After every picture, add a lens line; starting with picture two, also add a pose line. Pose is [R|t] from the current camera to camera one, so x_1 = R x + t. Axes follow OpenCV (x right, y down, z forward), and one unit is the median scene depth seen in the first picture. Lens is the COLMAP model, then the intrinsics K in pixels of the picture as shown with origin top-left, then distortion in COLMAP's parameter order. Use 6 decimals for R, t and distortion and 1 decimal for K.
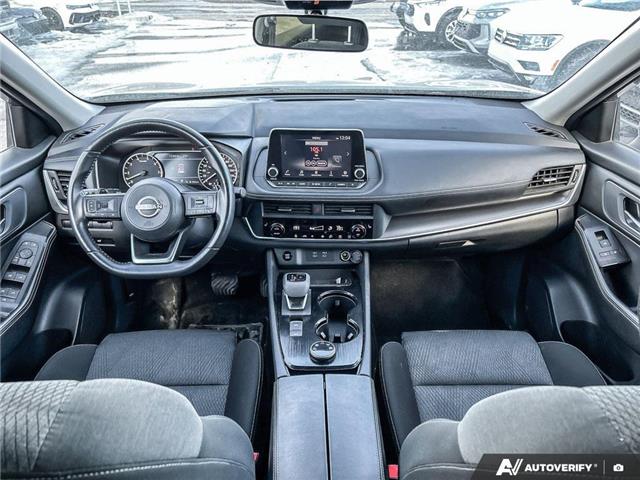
lens RADIAL K [[478.8, 0, 314.5], [0, 478.8, 237.5], [0, 0, 1]] dist [0.062342, -0.078527]
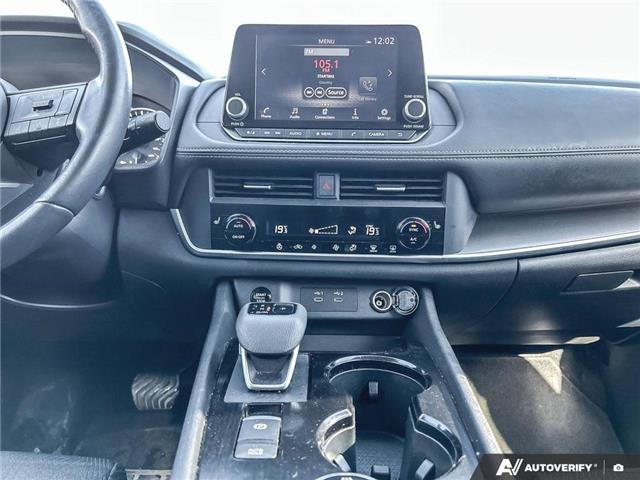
lens RADIAL K [[484.3, 0, 314.9], [0, 484.3, 245.9], [0, 0, 1]] dist [0.056330, -0.083439]
pose [[0.999799, 0.019605, -0.004098, -0.001672], [-0.019942, 0.955339, -0.294838, 0.139576], [-0.001865, 0.294861, 0.955538, 0.556048]]
